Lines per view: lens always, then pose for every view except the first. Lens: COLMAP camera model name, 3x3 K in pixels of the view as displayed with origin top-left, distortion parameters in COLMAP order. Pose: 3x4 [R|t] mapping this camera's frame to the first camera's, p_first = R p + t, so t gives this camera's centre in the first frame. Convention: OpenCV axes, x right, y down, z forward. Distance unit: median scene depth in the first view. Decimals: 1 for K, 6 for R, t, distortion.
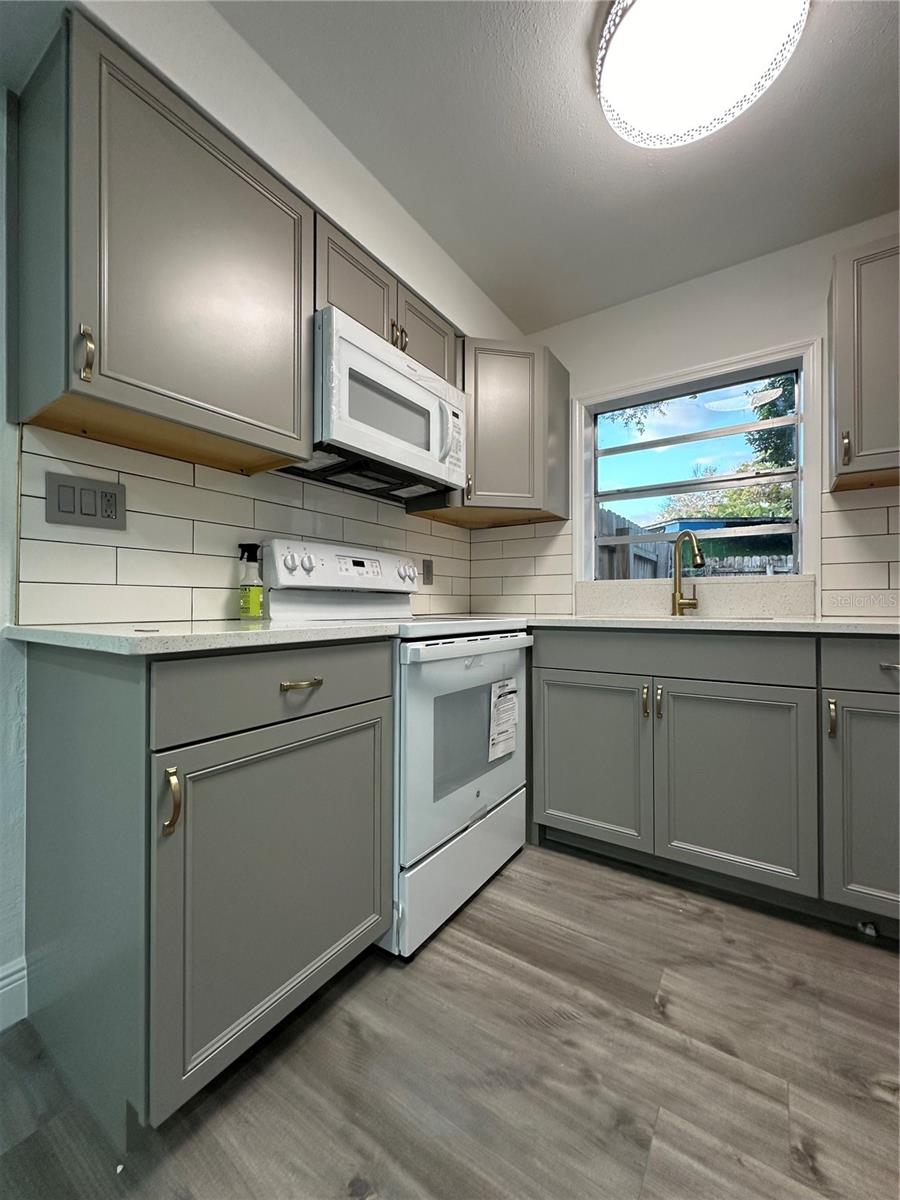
lens RADIAL K [[478.9, 0, 450.7], [0, 478.9, 598.6], [0, 0, 1]] dist [-0.001634, 0.000674]
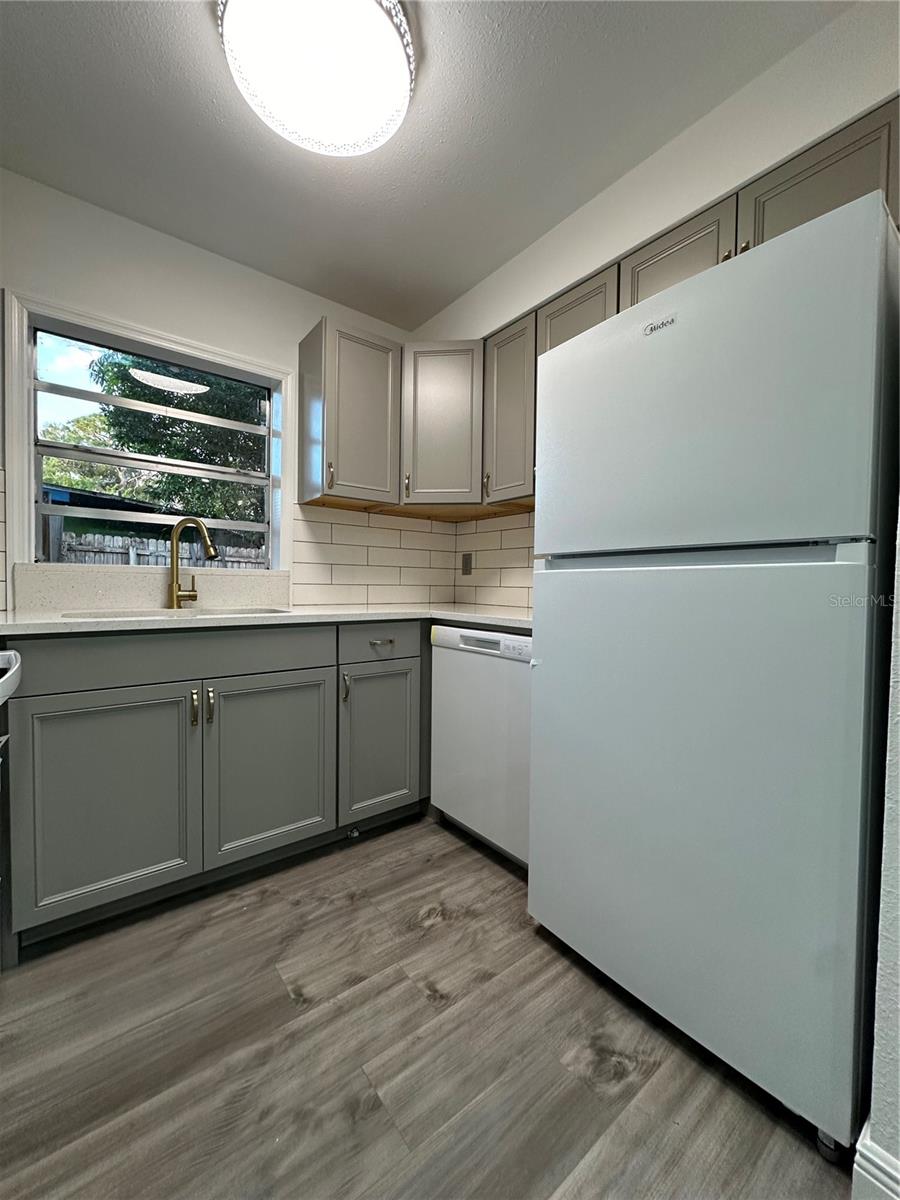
lens RADIAL K [[478.9, 0, 450.7], [0, 478.9, 598.6], [0, 0, 1]] dist [-0.001634, 0.000674]
pose [[0.310826, -0.019998, 0.950256, -0.350943], [-0.022454, 0.999345, 0.028375, -0.032540], [-0.950202, -0.030157, 0.310174, 0.334721]]
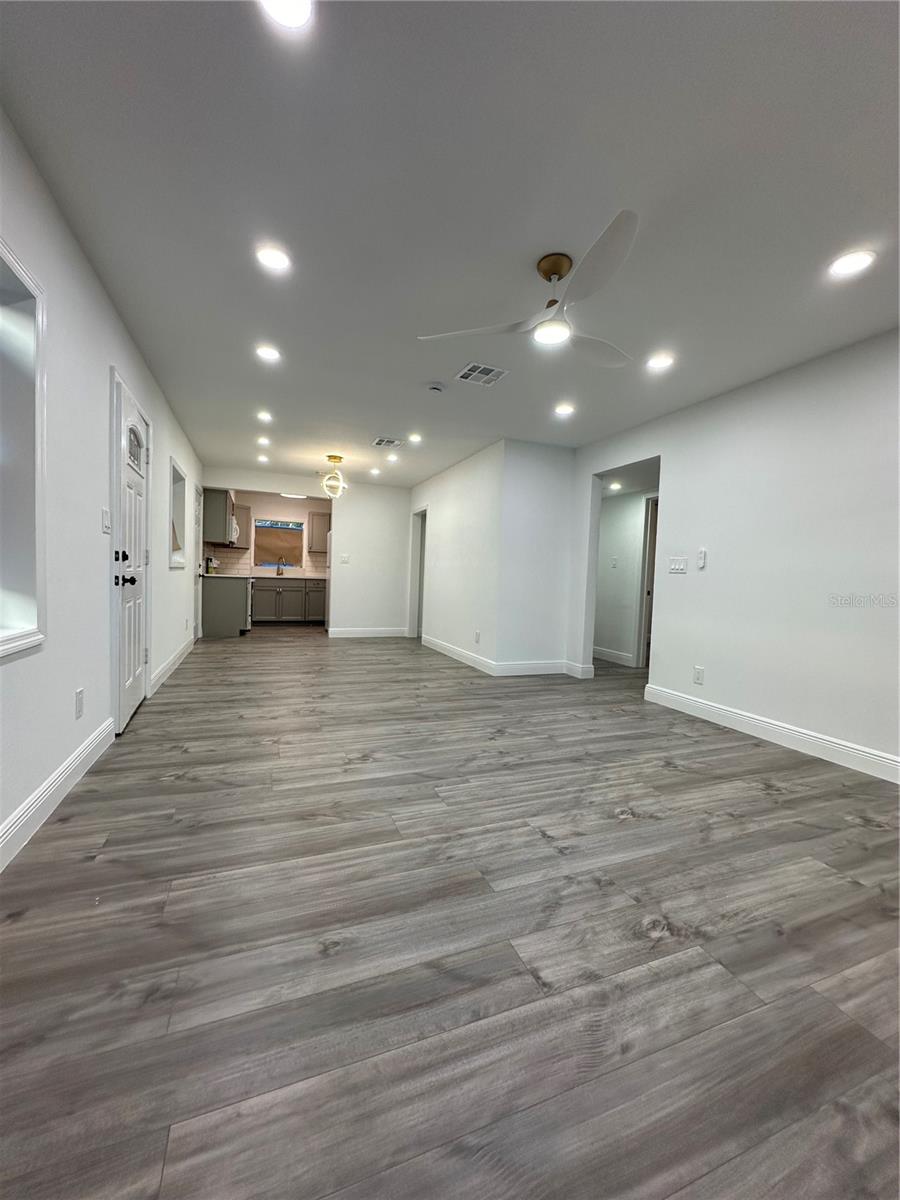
lens RADIAL K [[486.4, 0, 448.3], [0, 486.4, 587.0], [0, 0, 1]] dist [-0.000137, 0.000150]
pose [[0.560737, 0.002330, 0.827991, -3.582976], [-0.042575, 0.998754, 0.026023, -0.064744], [-0.826899, -0.049844, 0.560138, -4.266481]]
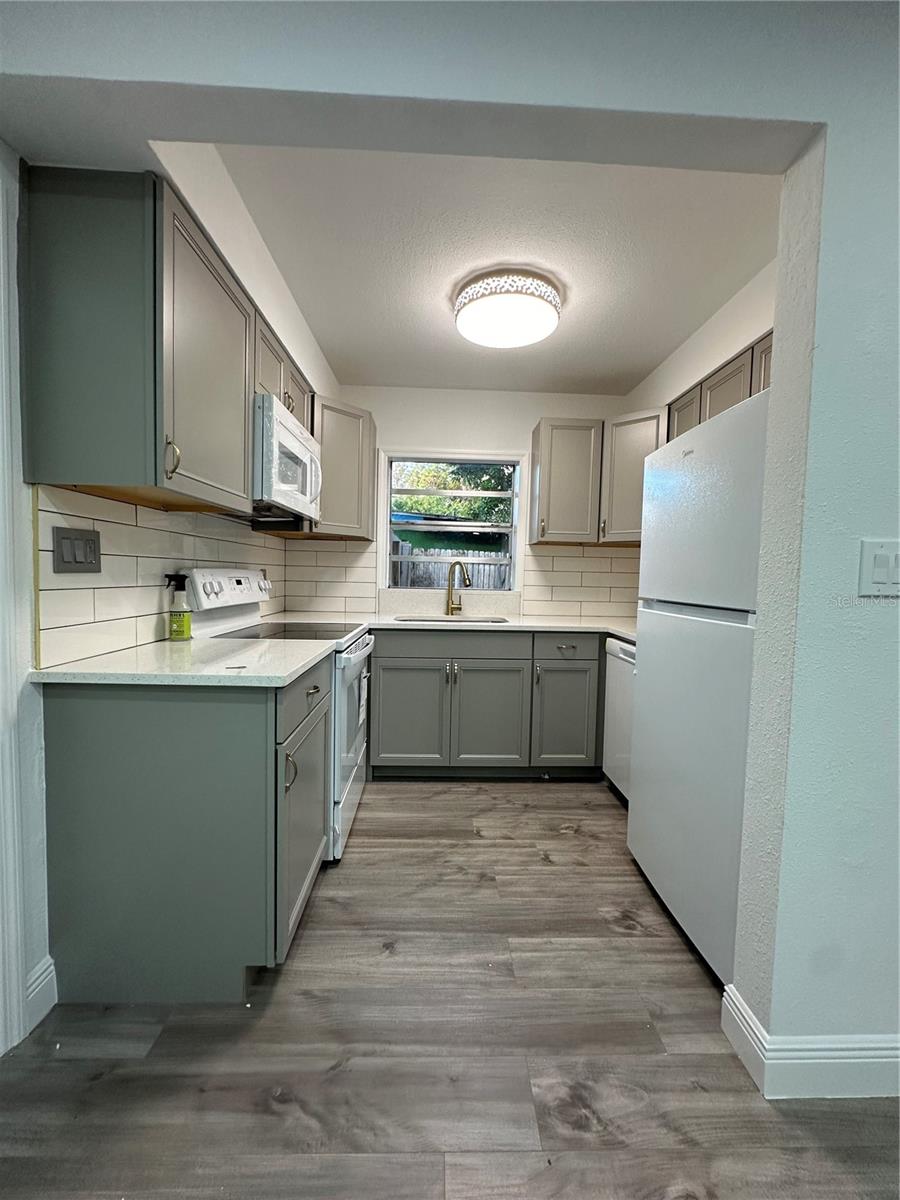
lens RADIAL K [[478.9, 0, 450.7], [0, 478.9, 598.6], [0, 0, 1]] dist [-0.001634, 0.000674]
pose [[0.811040, -0.010429, 0.584897, -0.637118], [-0.029452, 0.997845, 0.058631, -0.163207], [-0.584248, -0.064779, 0.808986, -0.356143]]
